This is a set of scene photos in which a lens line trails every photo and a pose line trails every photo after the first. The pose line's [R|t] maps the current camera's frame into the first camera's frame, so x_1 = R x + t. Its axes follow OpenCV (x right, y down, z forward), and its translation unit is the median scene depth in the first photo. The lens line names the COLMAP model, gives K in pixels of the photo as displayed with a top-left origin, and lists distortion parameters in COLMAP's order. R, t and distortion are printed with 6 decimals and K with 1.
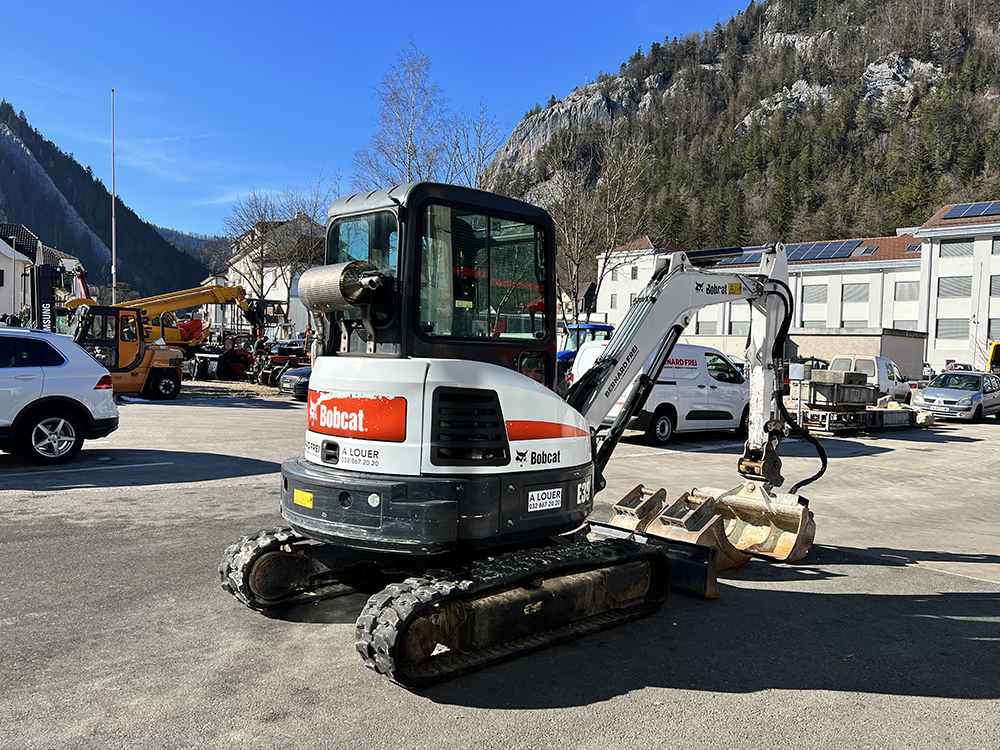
lens RADIAL K [[798.5, 0, 479.3], [0, 798.5, 381.4], [0, 0, 1]] dist [0.045885, -0.031390]
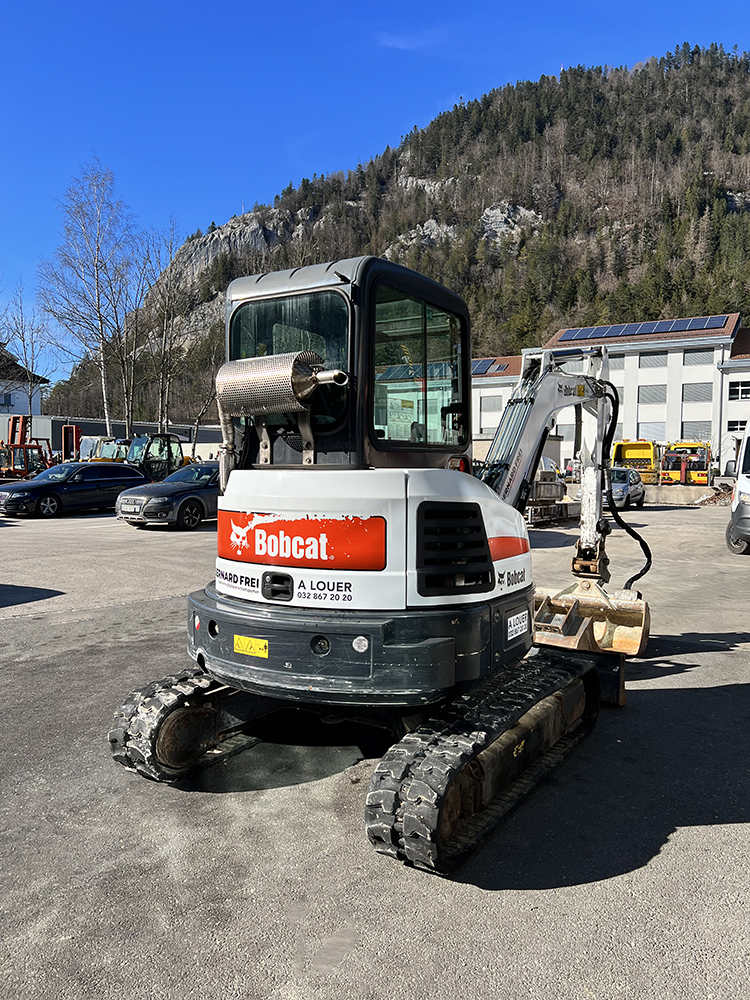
lens RADIAL K [[746.0, 0, 362.7], [0, 746.0, 509.3], [0, 0, 1]] dist [0.052703, -0.055346]
pose [[0.971221, -0.041065, 0.234614, -0.267411], [0.034151, 0.998857, 0.033457, -0.012571], [-0.235719, -0.024482, 0.971513, 0.232542]]
